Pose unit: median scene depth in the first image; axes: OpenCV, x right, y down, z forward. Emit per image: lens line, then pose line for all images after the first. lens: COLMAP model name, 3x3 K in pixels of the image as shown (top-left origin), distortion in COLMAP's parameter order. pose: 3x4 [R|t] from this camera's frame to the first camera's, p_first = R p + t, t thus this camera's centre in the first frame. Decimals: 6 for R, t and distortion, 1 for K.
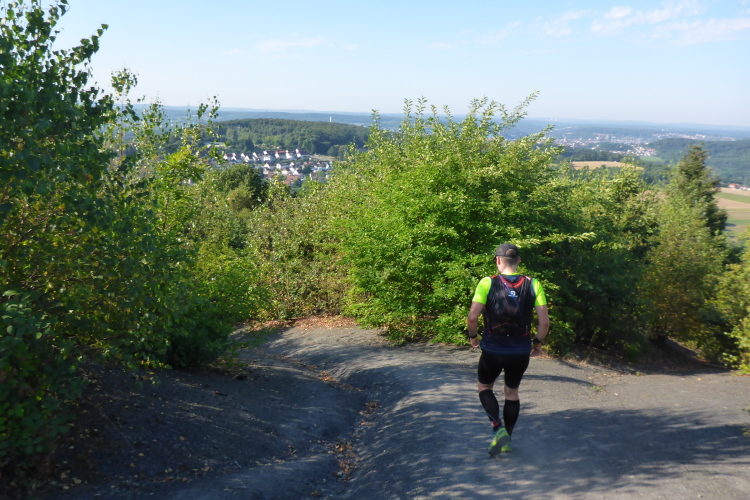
lens RADIAL K [[630.1, 0, 375.0], [0, 630.1, 250.0], [0, 0, 1]] dist [-0.004386, -0.042136]
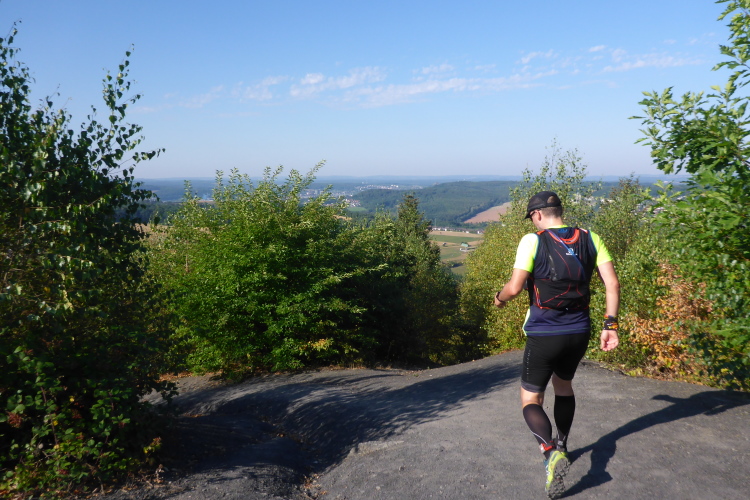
lens RADIAL K [[630.1, 0, 375.0], [0, 630.1, 250.0], [0, 0, 1]] dist [-0.004386, -0.042136]
pose [[0.902577, -0.094005, 0.420140, -0.196135], [0.132844, 0.989063, -0.064087, 0.020416], [-0.409520, 0.113657, 0.905194, -0.162024]]
